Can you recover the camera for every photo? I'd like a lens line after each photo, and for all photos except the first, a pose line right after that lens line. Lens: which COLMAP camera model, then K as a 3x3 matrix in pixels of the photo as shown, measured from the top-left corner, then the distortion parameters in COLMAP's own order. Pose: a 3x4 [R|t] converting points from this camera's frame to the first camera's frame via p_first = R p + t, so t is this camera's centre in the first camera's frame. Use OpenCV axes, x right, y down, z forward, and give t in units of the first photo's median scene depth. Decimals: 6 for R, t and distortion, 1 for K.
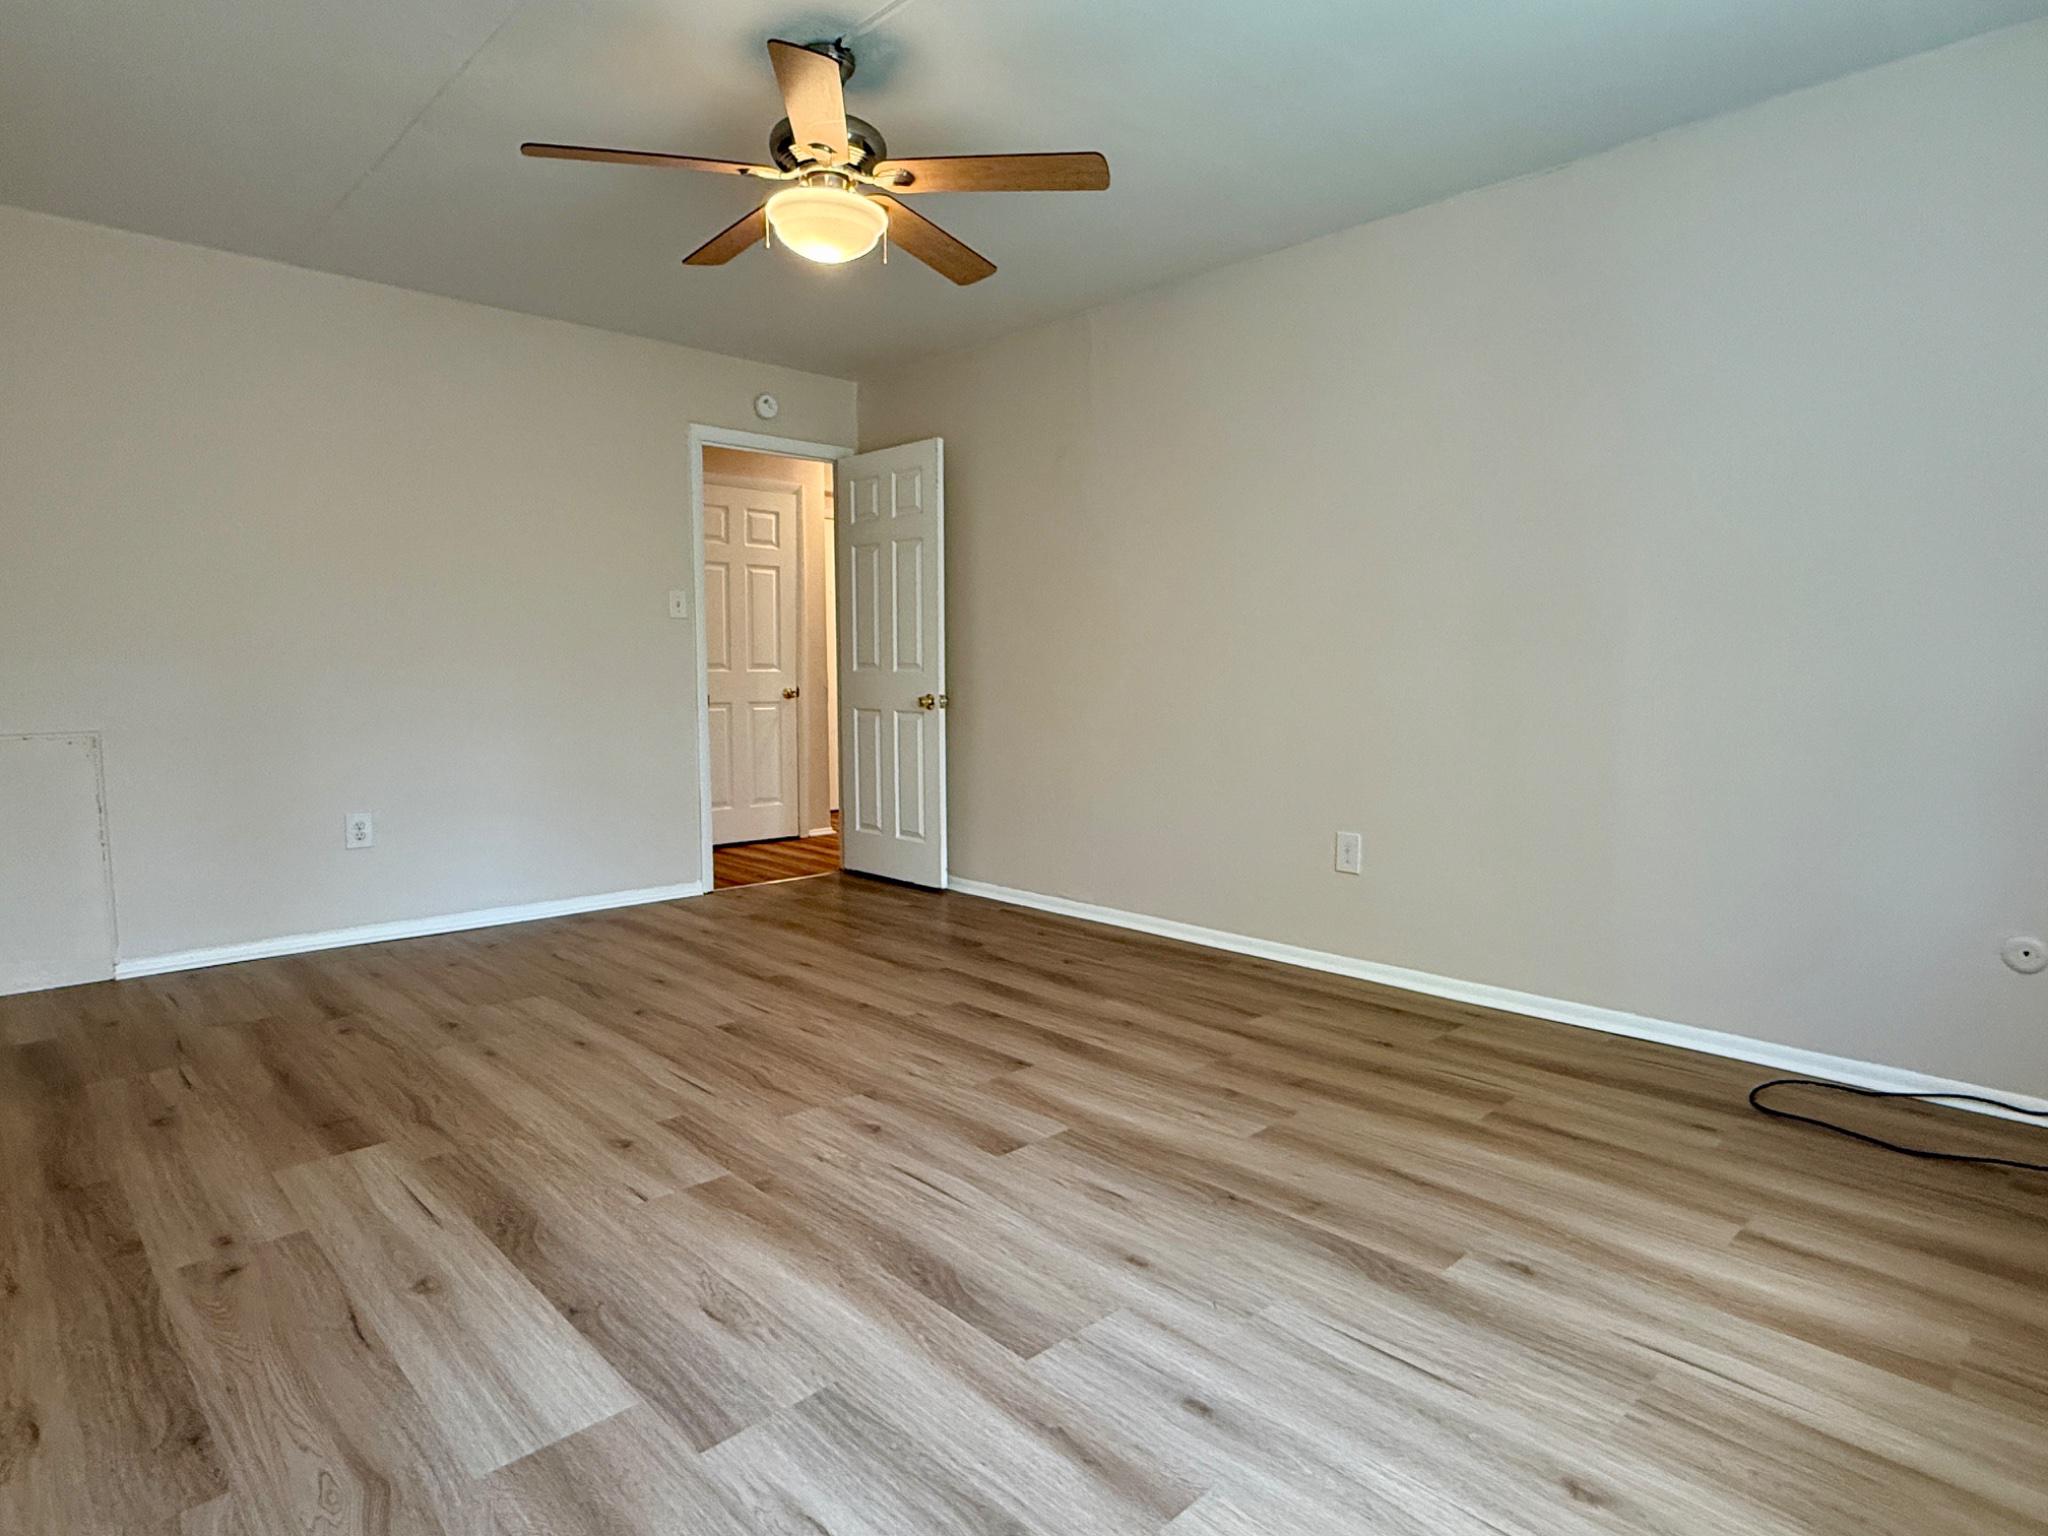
lens RADIAL K [[1120.5, 0, 1024.0], [0, 1120.5, 768.0], [0, 0, 1]] dist [-0.007615, -0.000457]
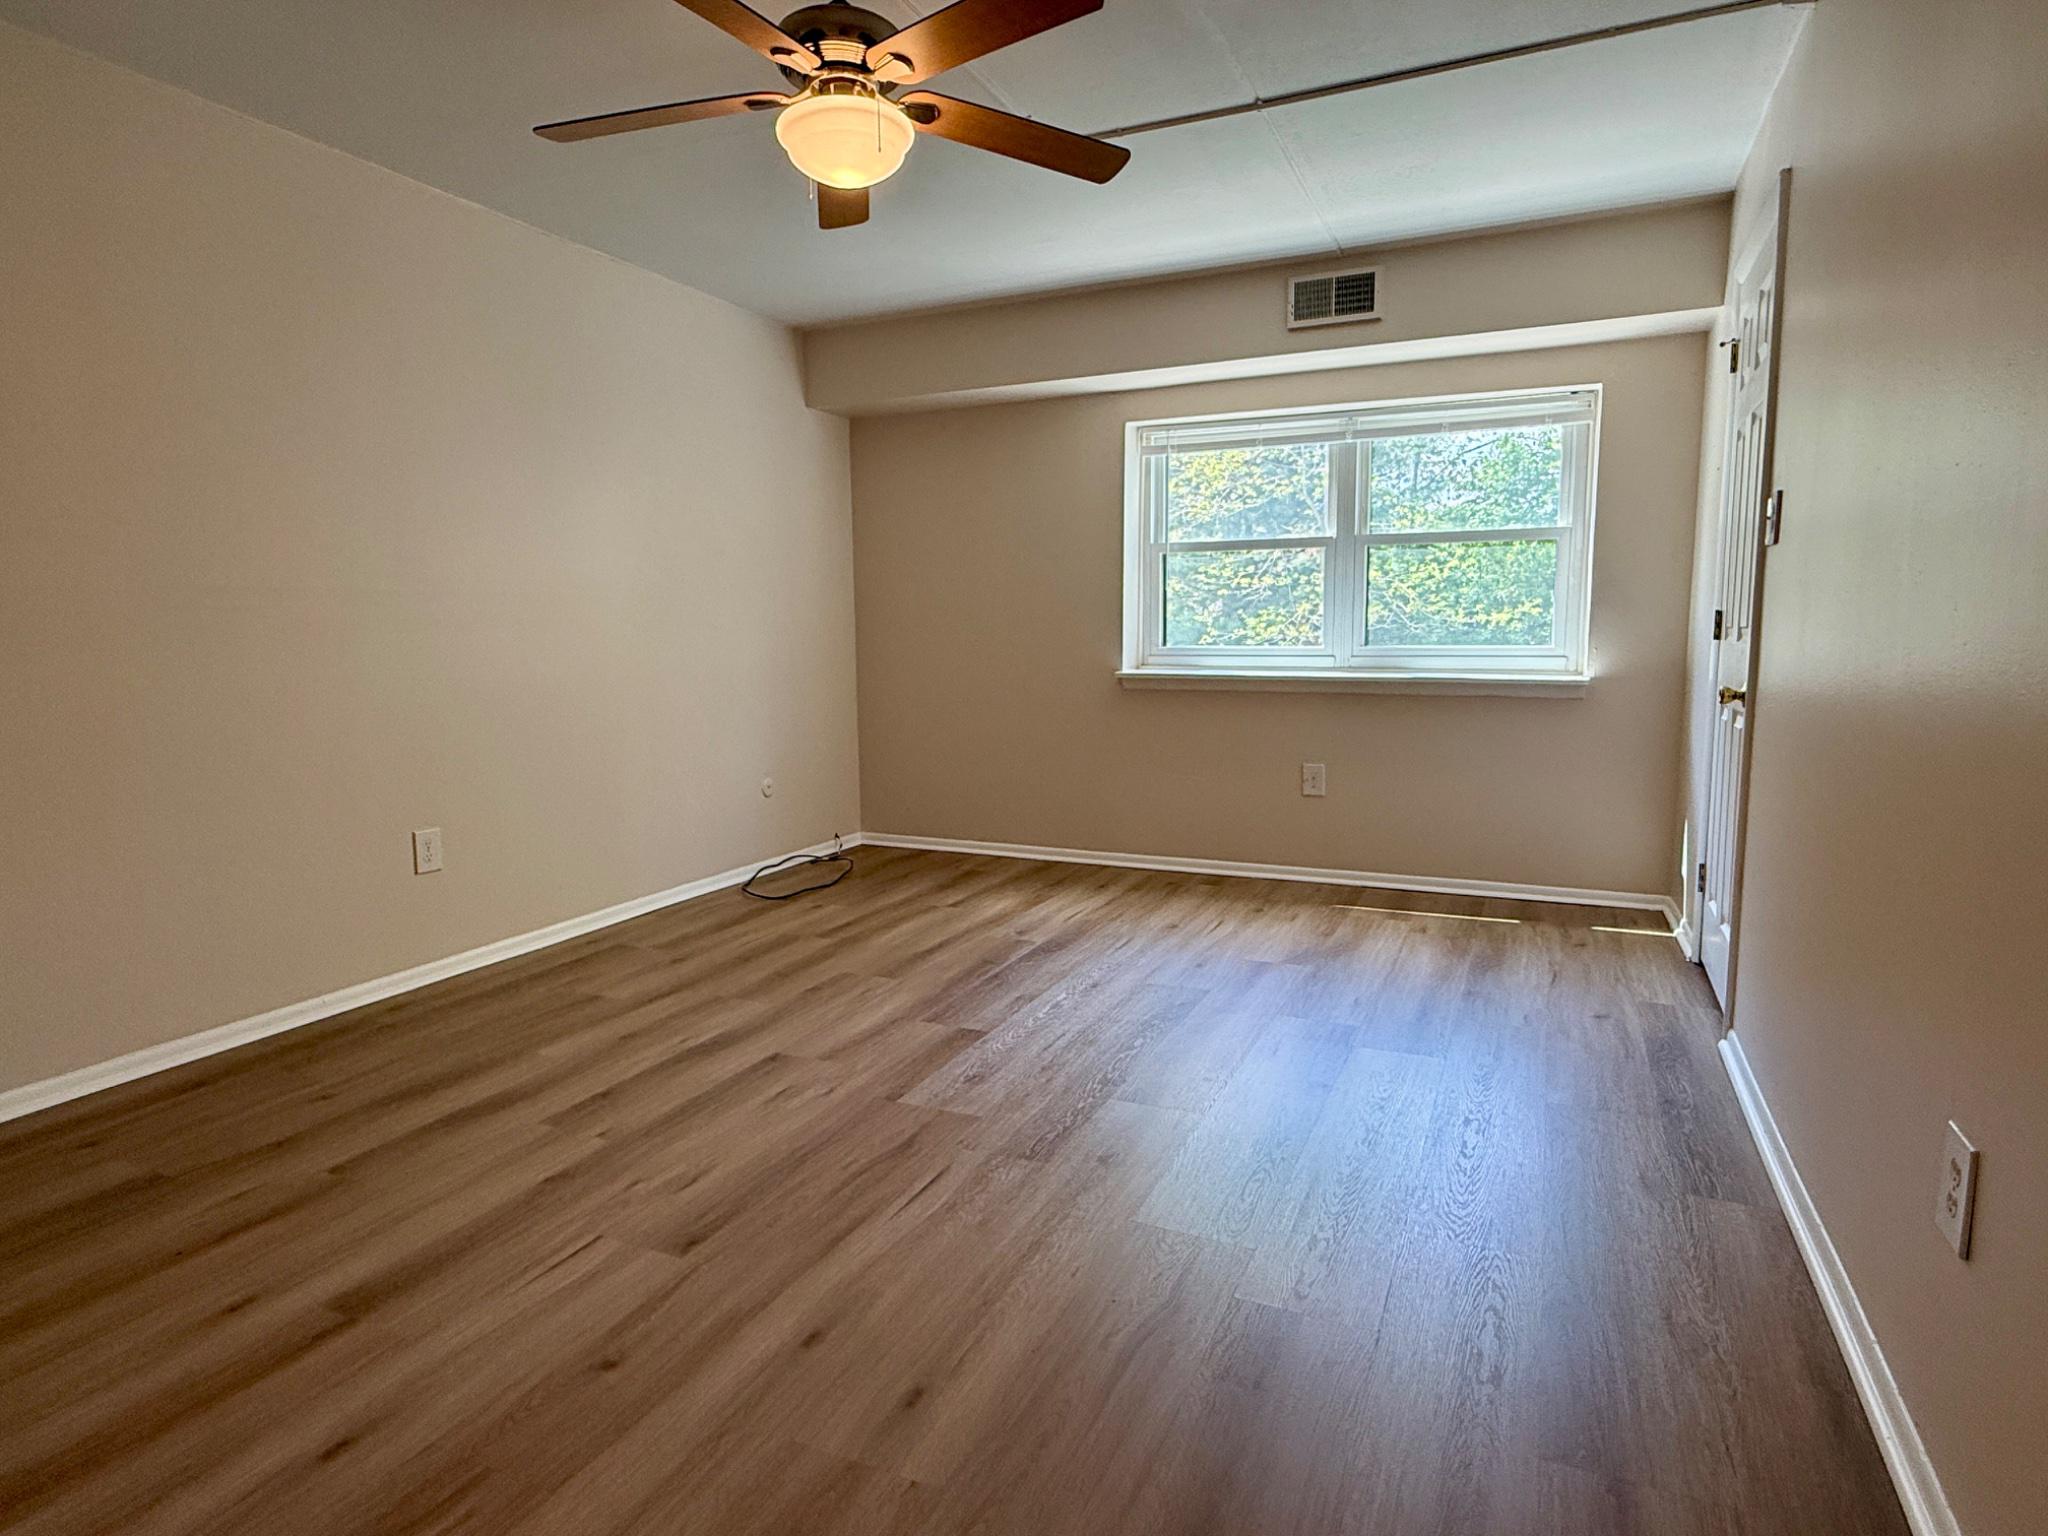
lens RADIAL K [[1120.5, 0, 1024.0], [0, 1120.5, 768.0], [0, 0, 1]] dist [-0.007615, -0.000457]
pose [[-0.353891, -0.115615, 0.928113, -0.963745], [0.093786, 0.982942, 0.158205, -0.120132], [-0.930573, 0.143031, -0.337012, 1.093976]]
